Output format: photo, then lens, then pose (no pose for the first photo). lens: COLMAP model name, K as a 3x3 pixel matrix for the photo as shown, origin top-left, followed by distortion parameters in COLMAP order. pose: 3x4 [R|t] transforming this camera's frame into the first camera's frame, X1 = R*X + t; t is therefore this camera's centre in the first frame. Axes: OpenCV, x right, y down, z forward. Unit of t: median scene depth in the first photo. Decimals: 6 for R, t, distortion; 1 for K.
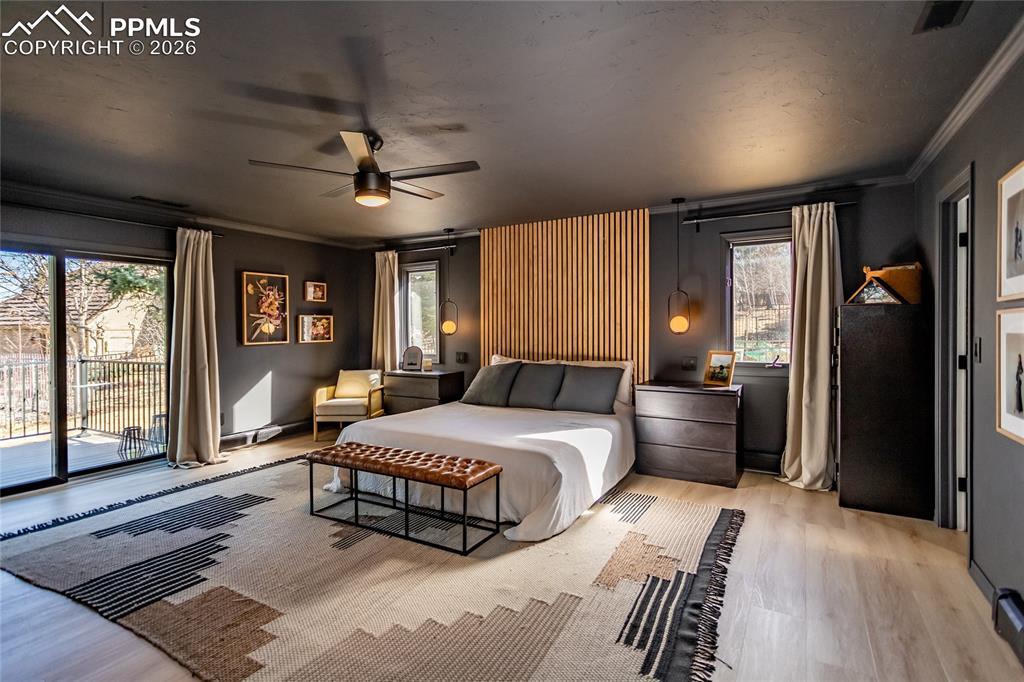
lens RADIAL K [[497.1, 0, 498.9], [0, 497.1, 325.1], [0, 0, 1]] dist [0.001420, 0.000564]
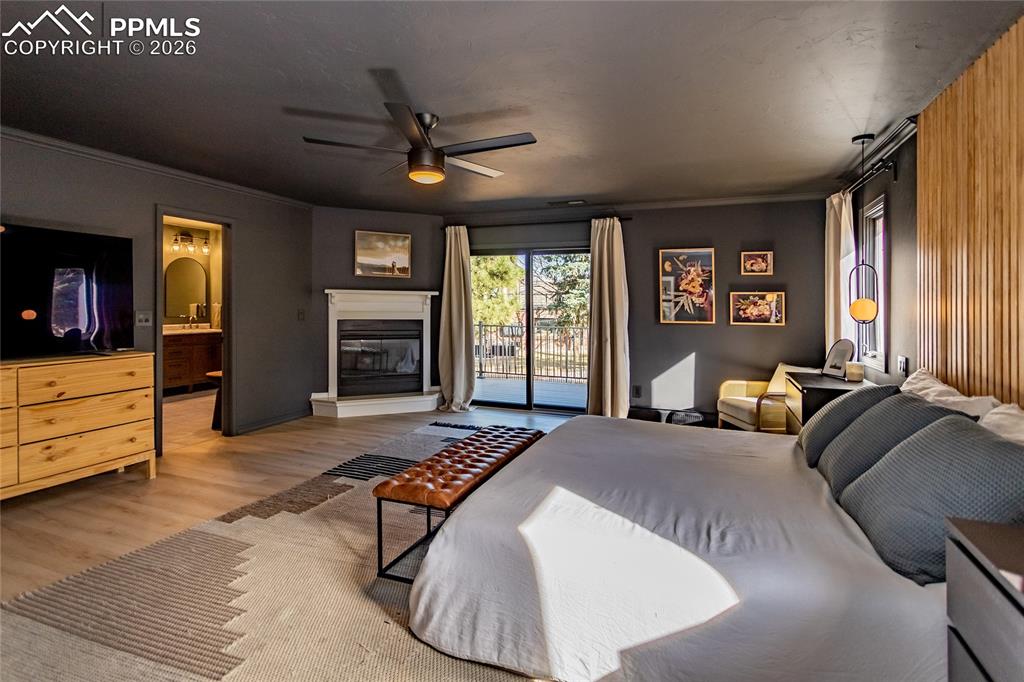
lens RADIAL K [[497.1, 0, 547.9], [0, 497.1, 301.4], [0, 0, 1]] dist [0.001420, 0.000564]
pose [[0.187988, 0.003261, -0.982166, 0.418997], [-0.009508, 0.999954, 0.001500, -0.002659], [0.982125, 0.009056, 0.188011, 0.576829]]
